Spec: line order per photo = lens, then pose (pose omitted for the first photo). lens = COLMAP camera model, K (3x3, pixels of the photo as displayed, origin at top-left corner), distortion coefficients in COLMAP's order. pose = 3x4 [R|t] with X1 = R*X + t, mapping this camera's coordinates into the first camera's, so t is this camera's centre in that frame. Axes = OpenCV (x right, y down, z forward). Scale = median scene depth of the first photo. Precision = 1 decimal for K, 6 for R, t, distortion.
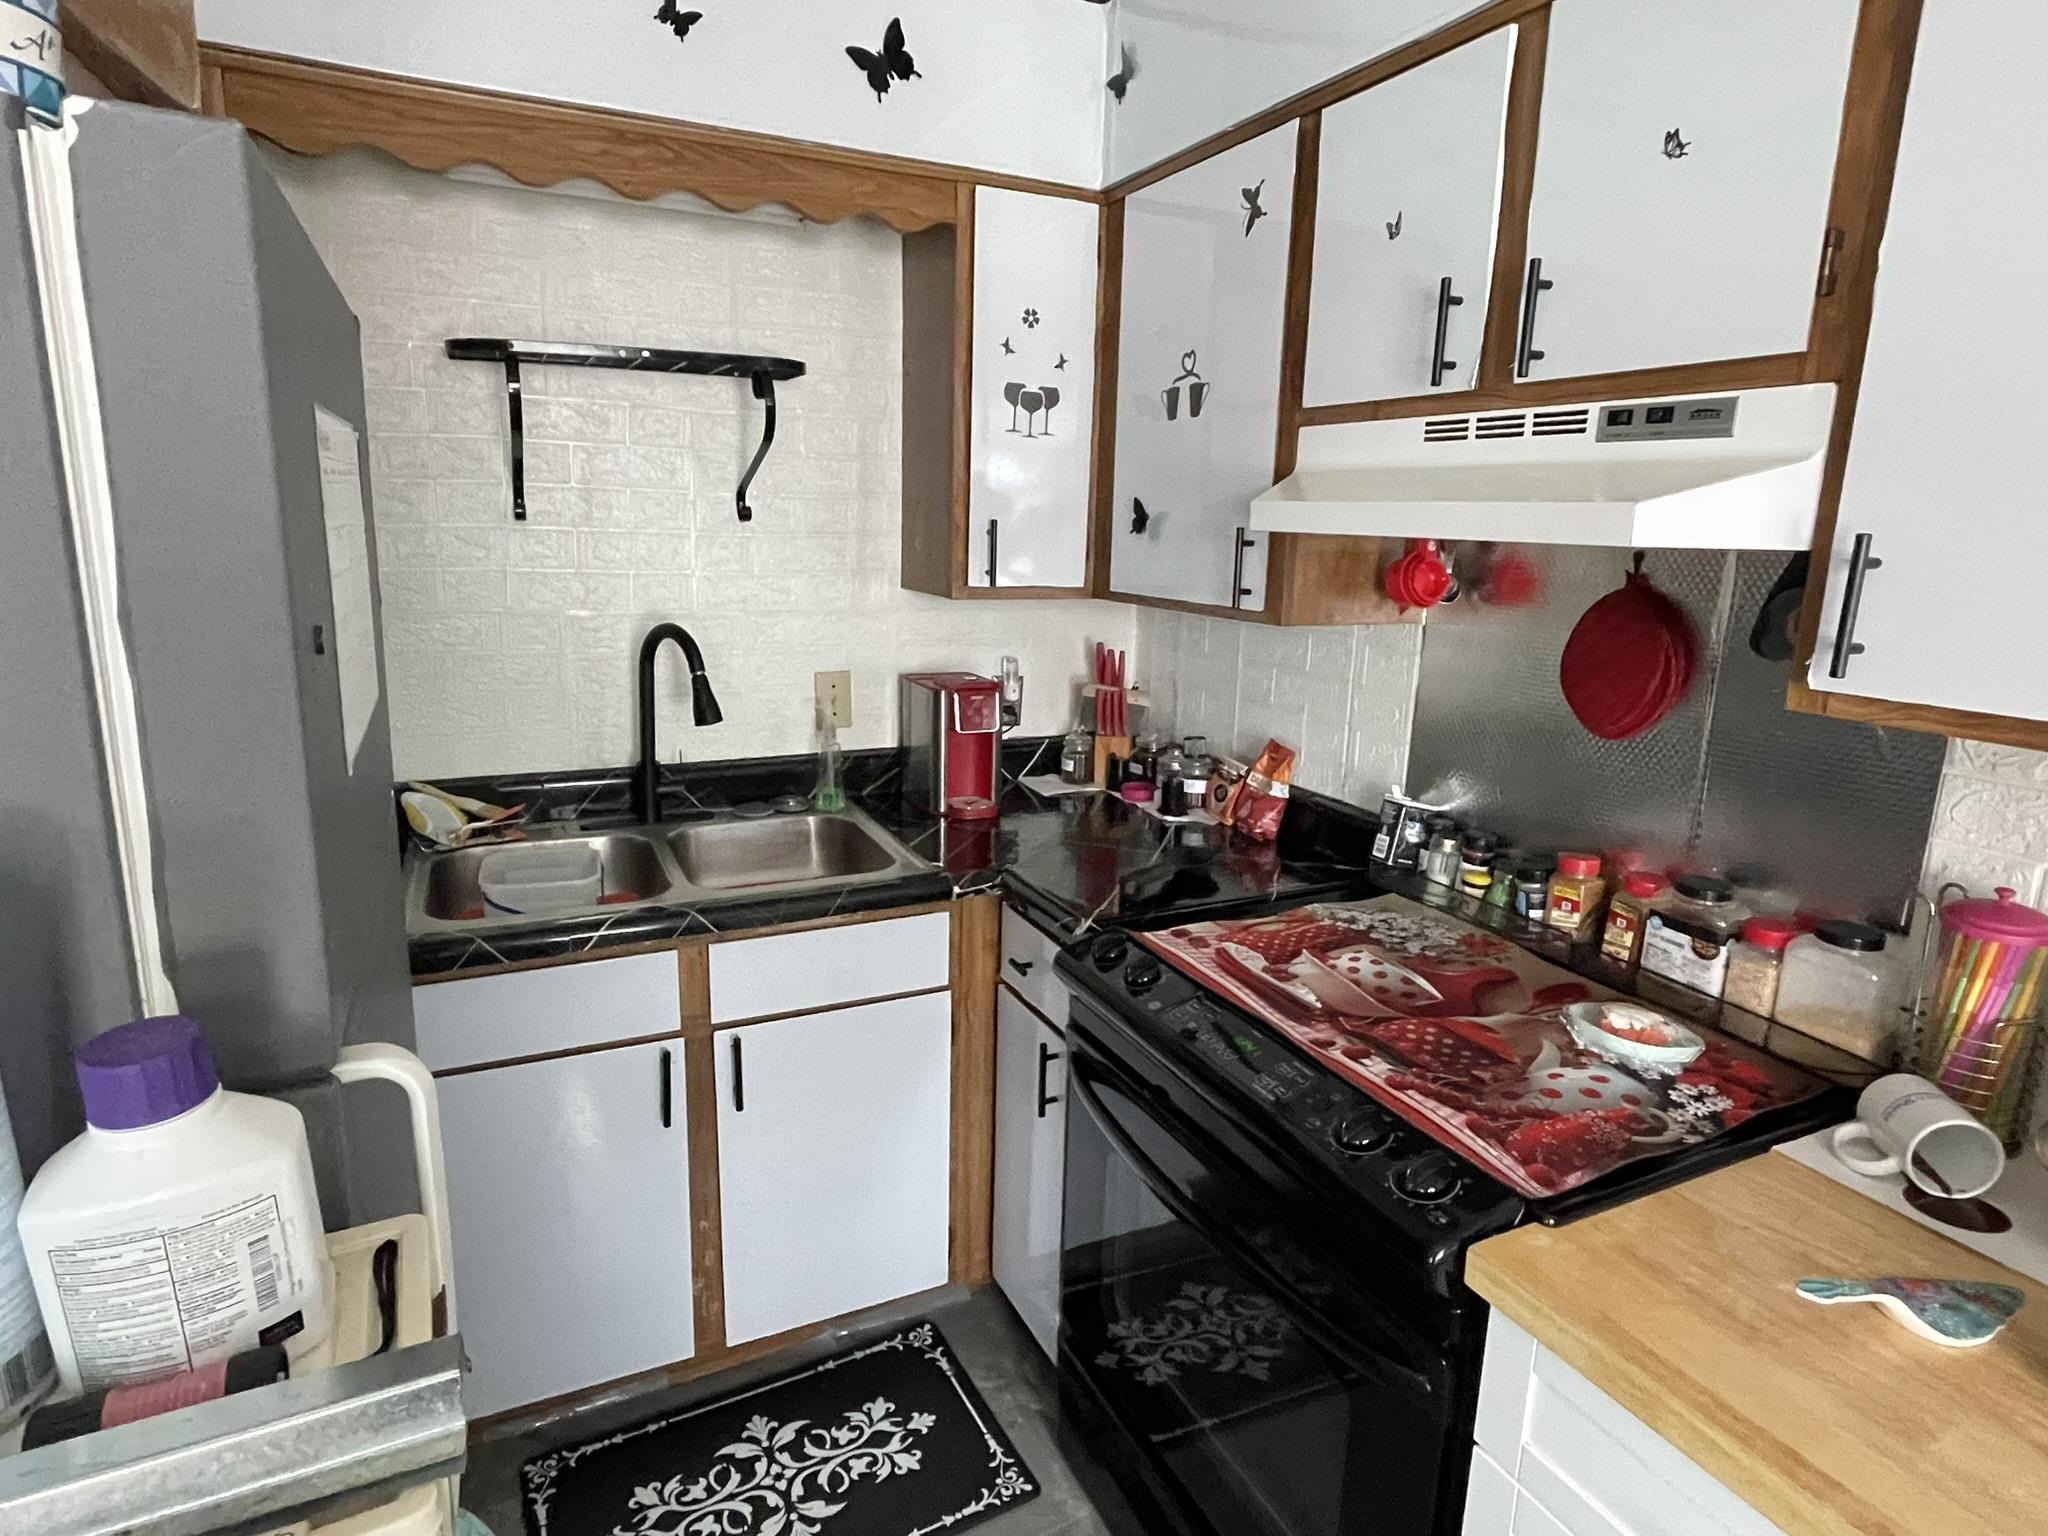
lens RADIAL K [[1121.5, 0, 1018.2], [0, 1121.5, 749.8], [0, 0, 1]] dist [-0.002636, -0.001741]
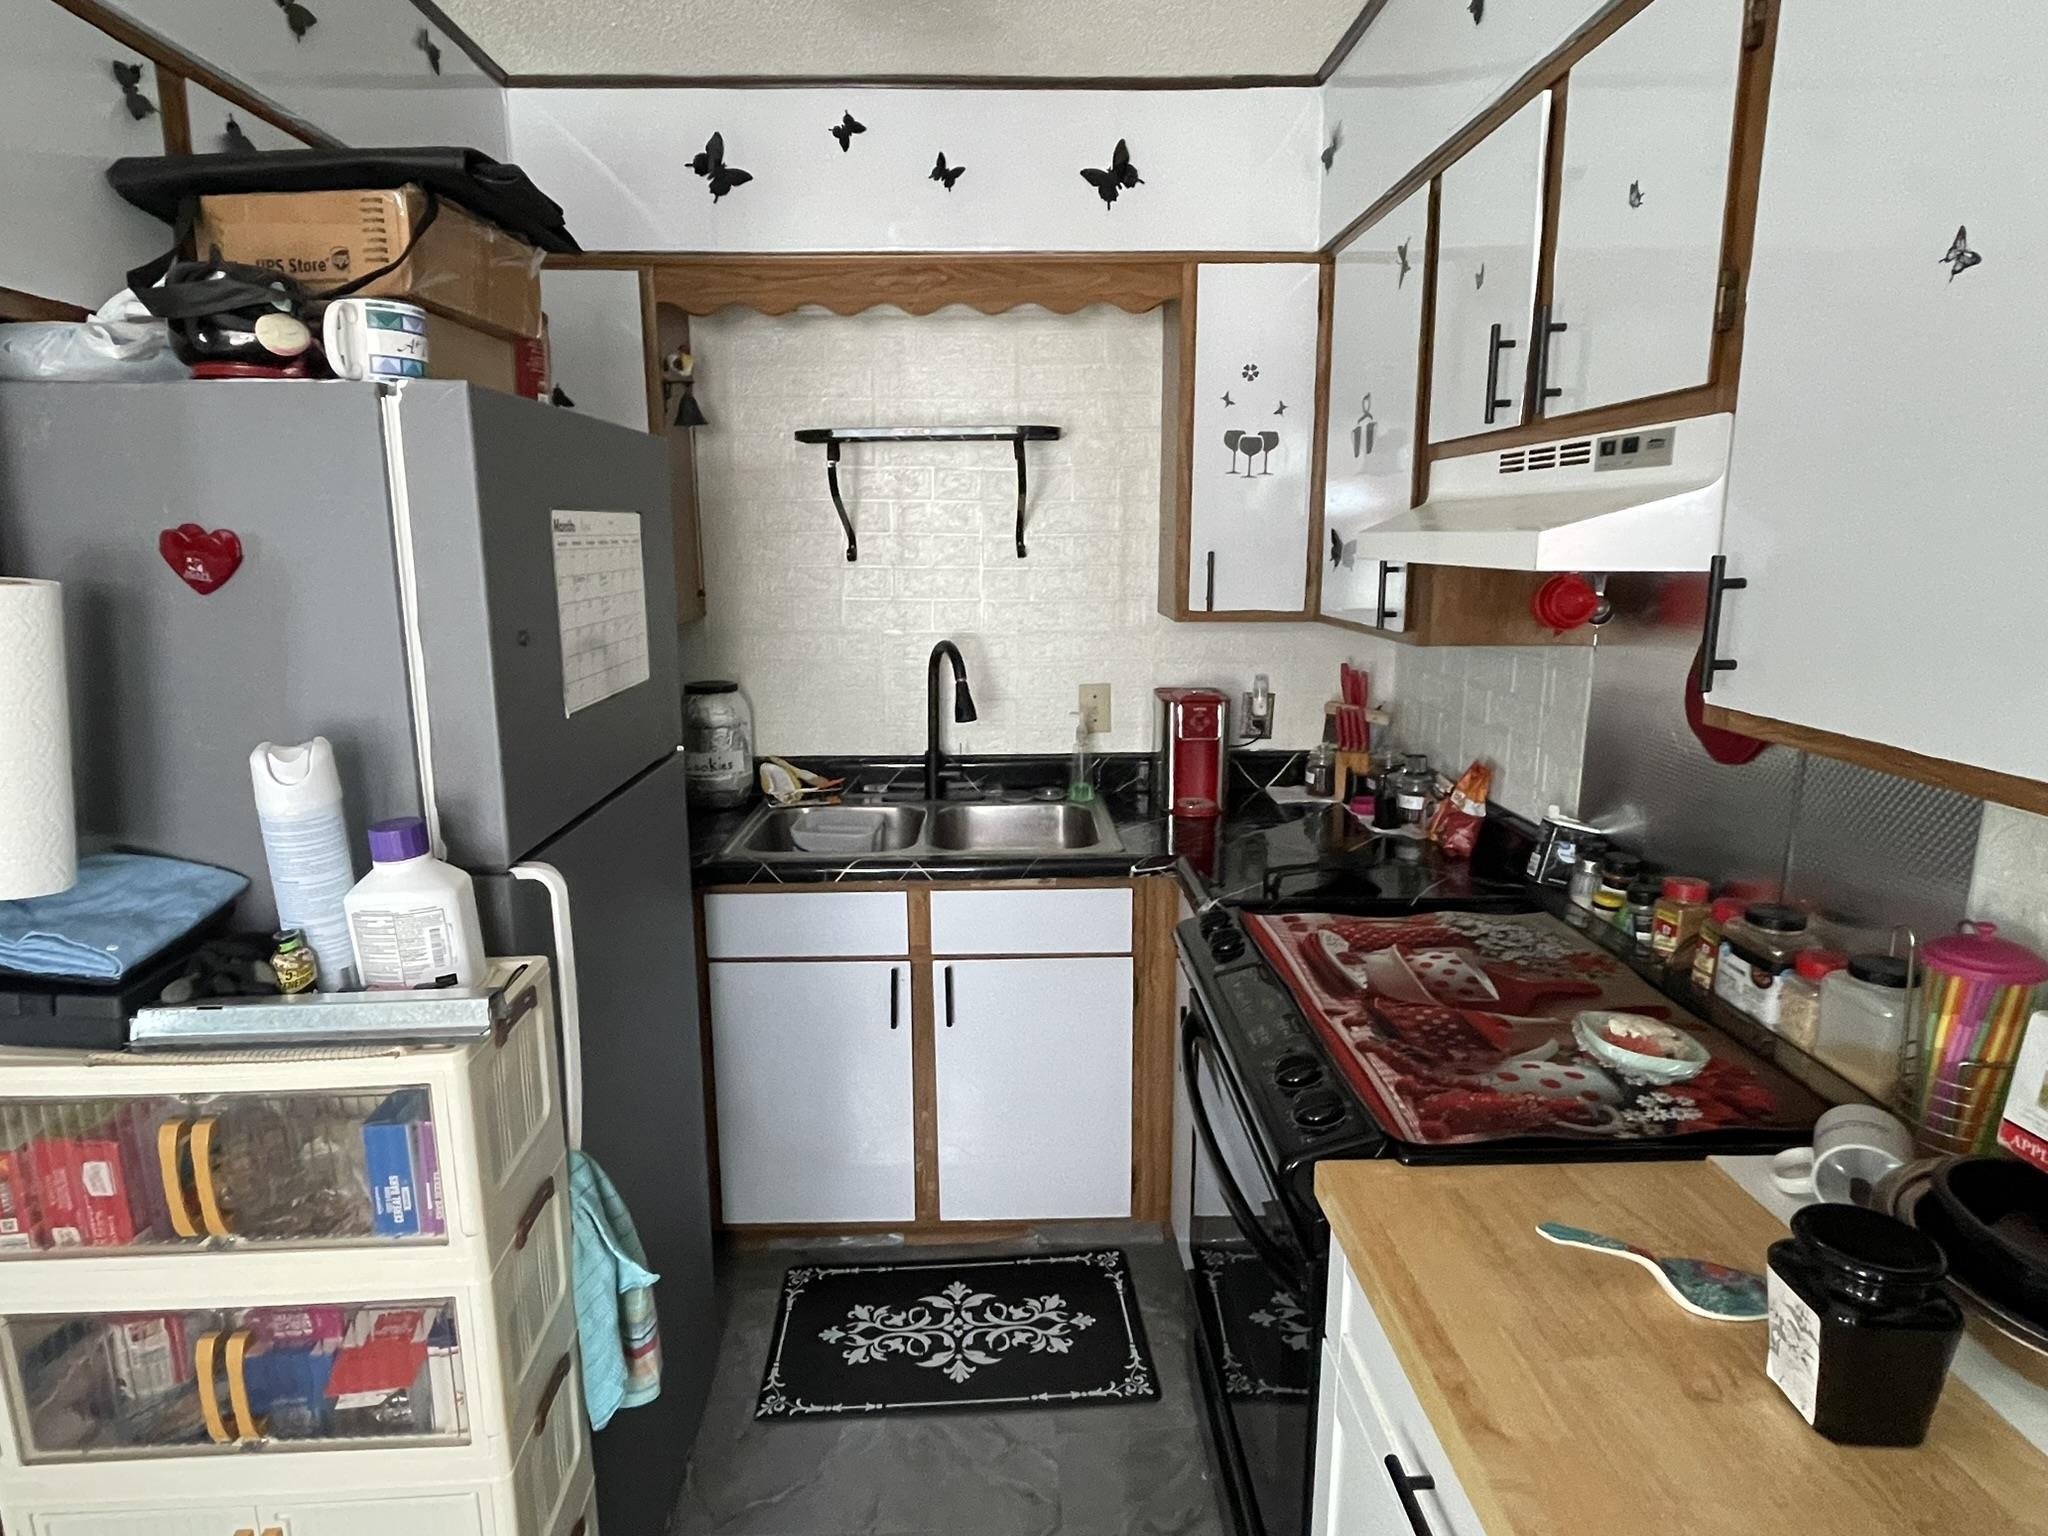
lens RADIAL K [[1121.5, 0, 1014.0], [0, 1121.5, 749.5], [0, 0, 1]] dist [-0.002636, -0.001741]
pose [[0.910396, 0.047797, -0.410969, 0.324734], [-0.057631, 0.998271, -0.011564, 0.022368], [0.409705, 0.034212, 0.911576, -0.128035]]
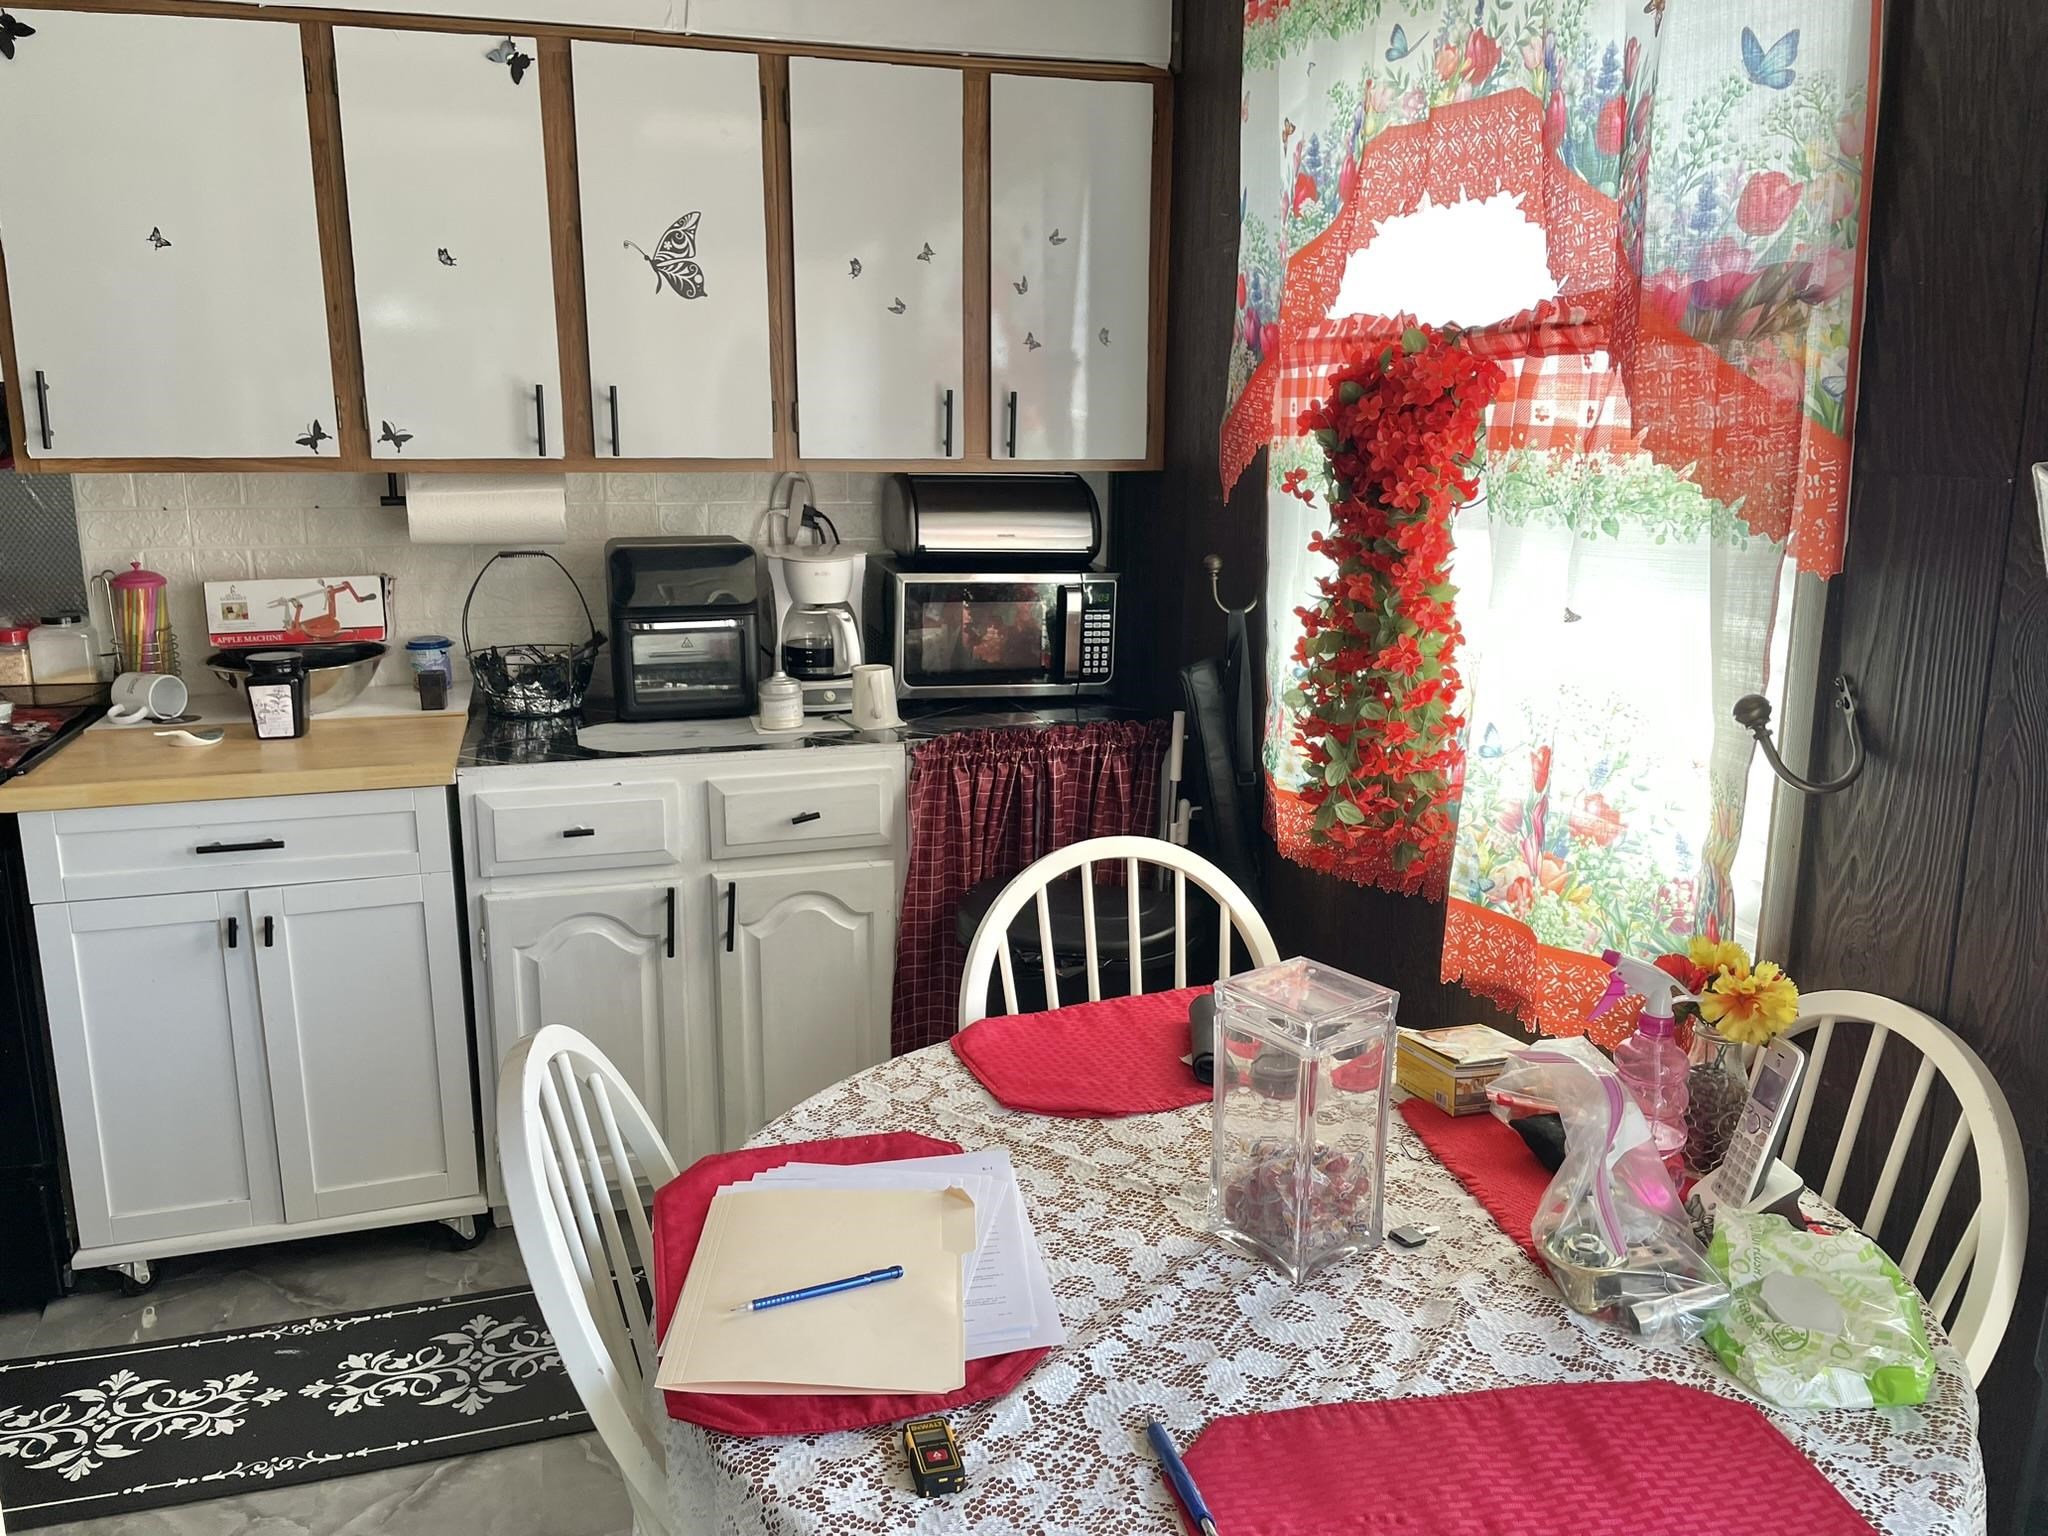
lens RADIAL K [[1551.5, 0, 1031.5], [0, 1551.5, 755.7], [0, 0, 1]] dist [0.072733, -0.092040]
pose [[0.158876, -0.242747, 0.956991, -0.925896], [0.201914, 0.956805, 0.209179, 0.117021], [-0.966431, 0.159996, 0.201027, -0.580399]]
